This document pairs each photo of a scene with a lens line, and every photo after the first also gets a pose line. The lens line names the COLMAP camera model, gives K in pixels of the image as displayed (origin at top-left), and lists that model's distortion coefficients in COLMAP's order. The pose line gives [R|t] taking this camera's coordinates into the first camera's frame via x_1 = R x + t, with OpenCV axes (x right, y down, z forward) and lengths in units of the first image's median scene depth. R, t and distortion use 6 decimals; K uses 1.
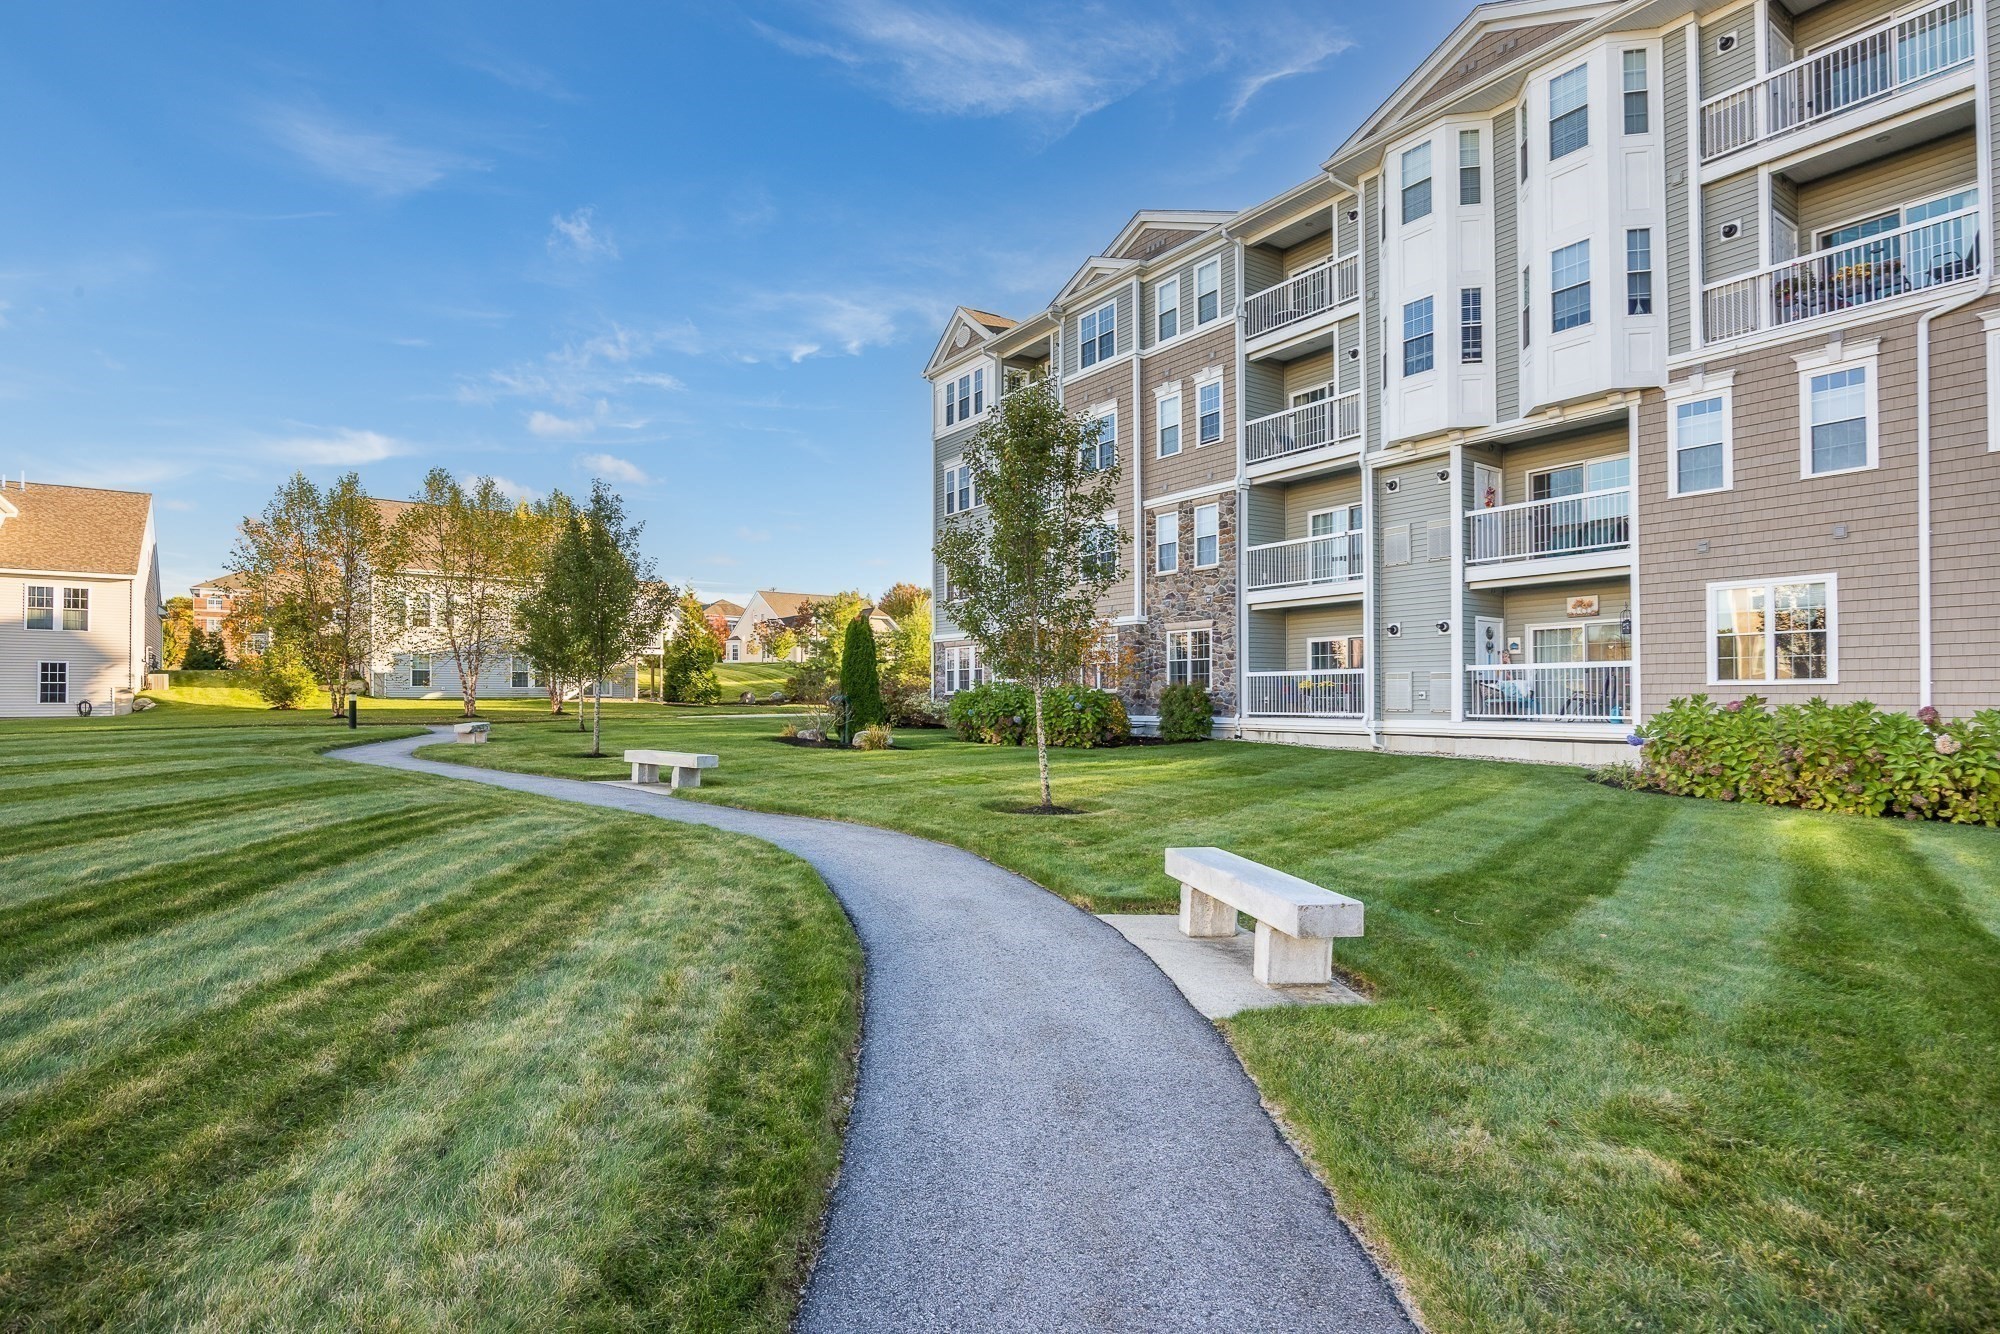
lens RADIAL K [[1089.8, 0, 1000.9], [0, 1089.8, 672.7], [0, 0, 1]] dist [-0.000734, -0.000159]
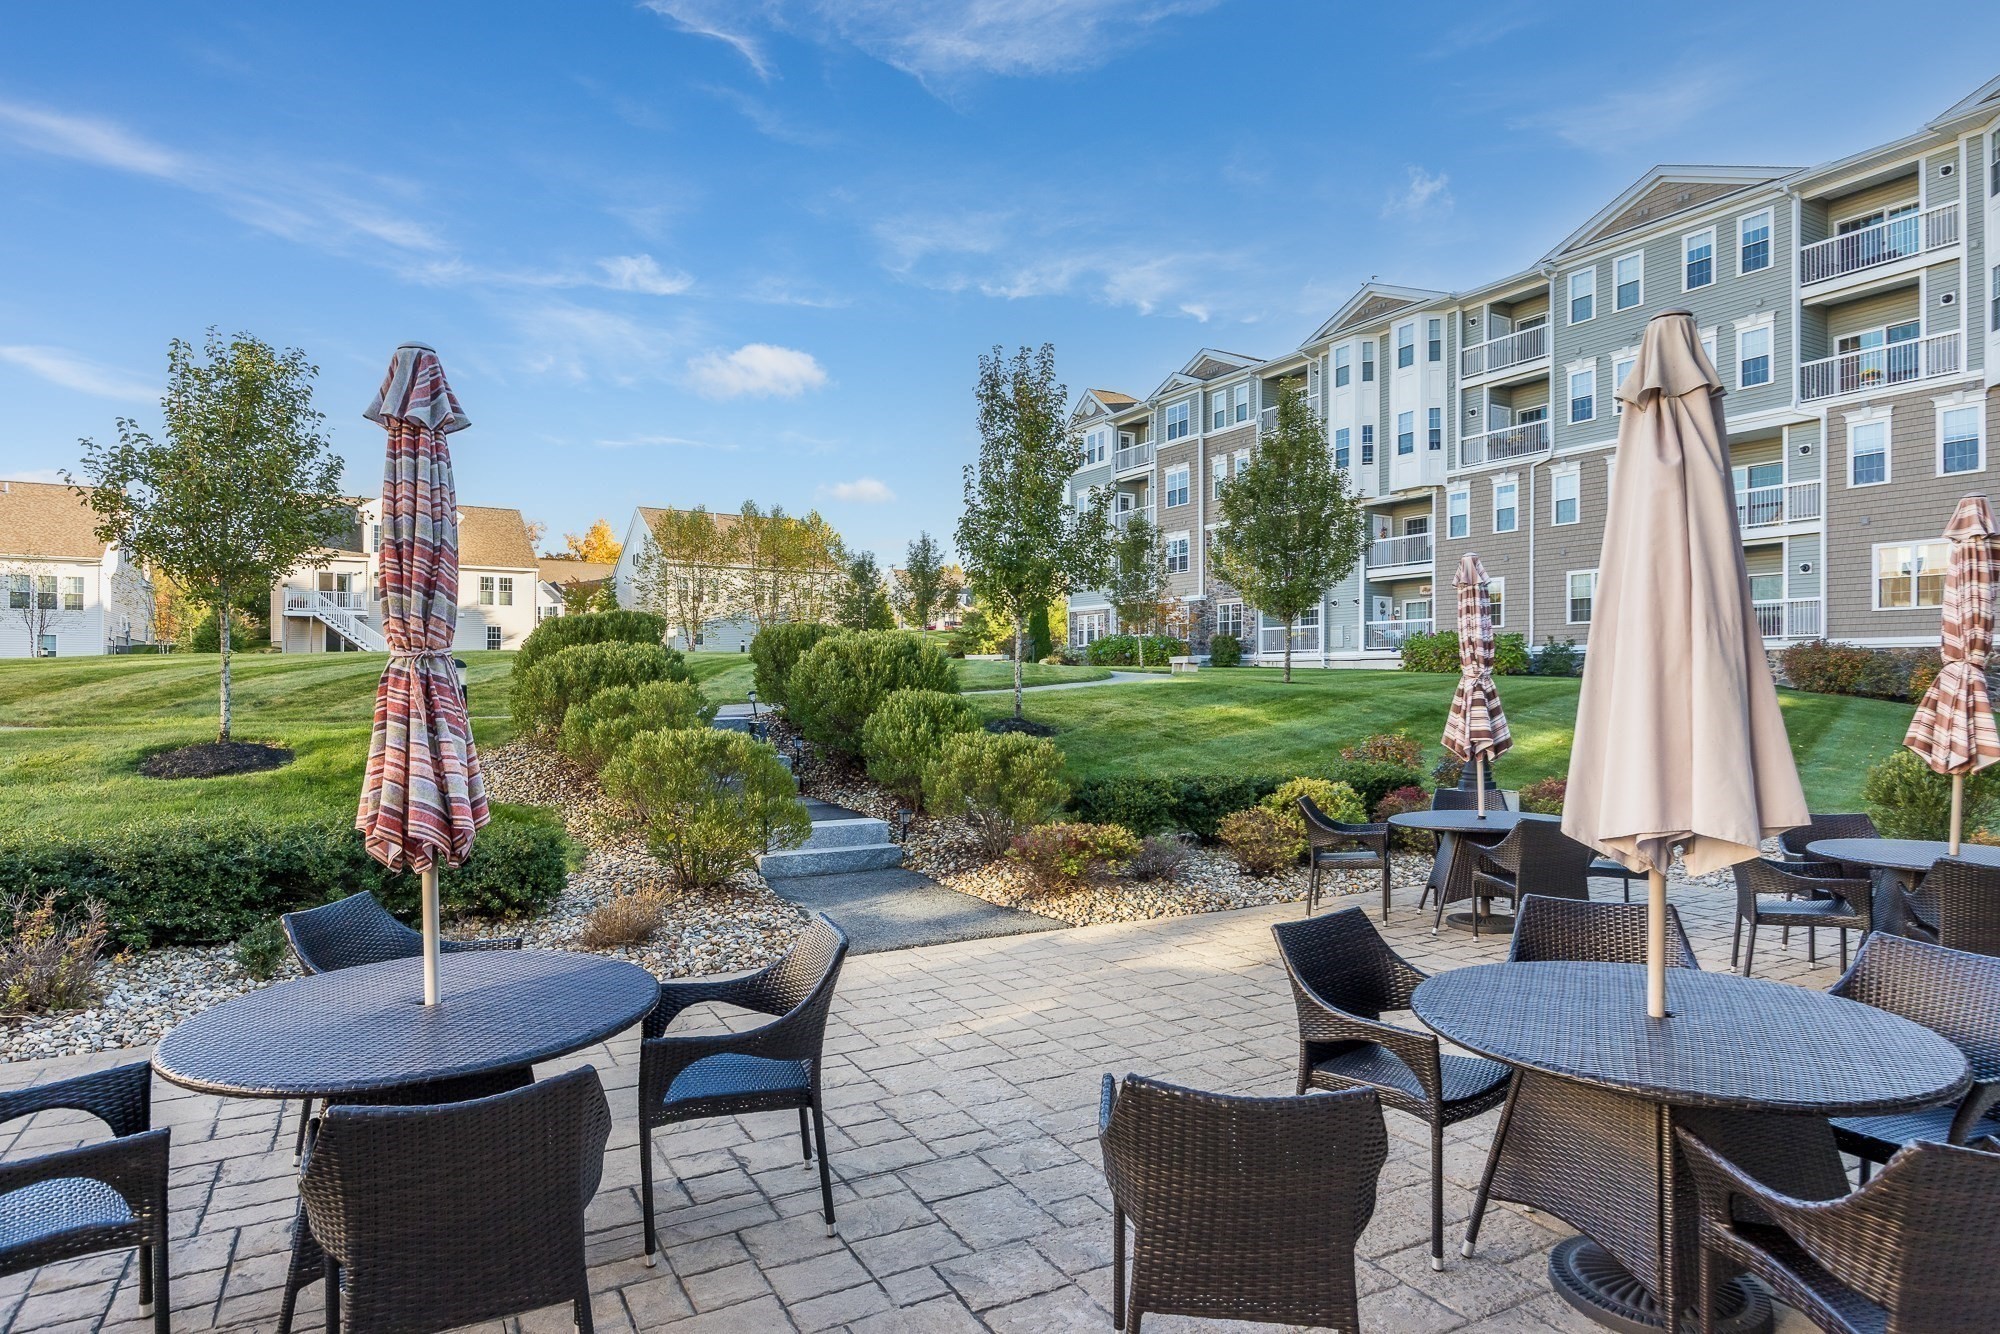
lens RADIAL K [[1100.7, 0, 995.3], [0, 1100.7, 653.3], [0, 0, 1]] dist [-0.001592, -0.001658]
pose [[0.995256, 0.002657, -0.097259, -0.030881], [-0.002117, 0.999982, 0.005653, 0.037970], [0.097272, -0.005421, 0.995243, -0.953782]]
